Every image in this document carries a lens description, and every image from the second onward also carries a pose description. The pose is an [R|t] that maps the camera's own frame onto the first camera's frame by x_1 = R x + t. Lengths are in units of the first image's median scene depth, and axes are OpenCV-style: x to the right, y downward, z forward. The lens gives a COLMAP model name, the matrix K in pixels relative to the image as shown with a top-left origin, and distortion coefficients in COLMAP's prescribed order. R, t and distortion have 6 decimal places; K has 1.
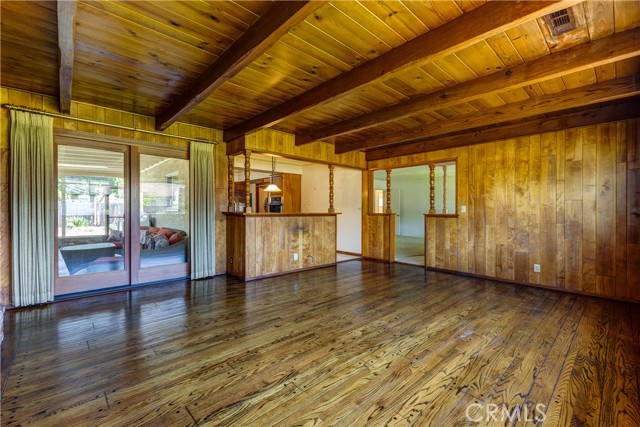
lens RADIAL K [[276.3, 0, 313.3], [0, 276.3, 209.9], [0, 0, 1]] dist [0.010603, -0.001406]
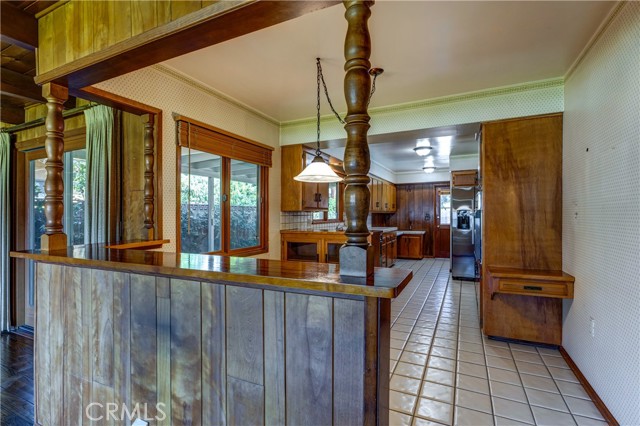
lens RADIAL K [[297.0, 0, 318.5], [0, 297.0, 216.5], [0, 0, 1]] dist [0.000917, -0.000291]
pose [[0.383538, -0.004353, -0.923515, 0.359409], [0.007470, 0.999971, -0.001611, -0.039781], [0.923495, -0.006280, 0.383559, 1.523299]]
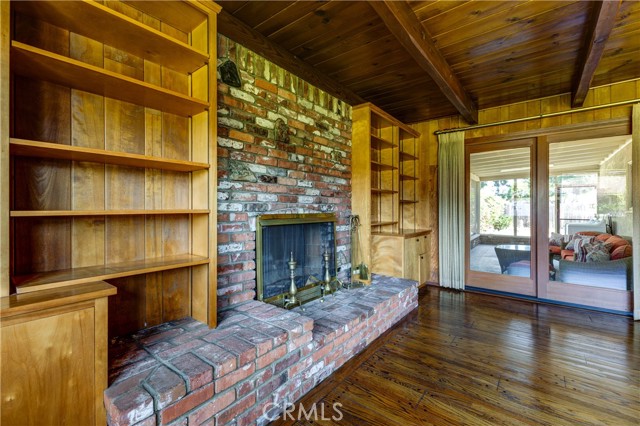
lens RADIAL K [[276.3, 0, 328.4], [0, 276.3, 207.4], [0, 0, 1]] dist [0.010603, -0.001406]
pose [[0.177950, -0.013597, -0.983946, 0.090005], [-0.001580, 0.999899, -0.014104, 0.003653], [0.984038, 0.004065, 0.177911, 0.230397]]
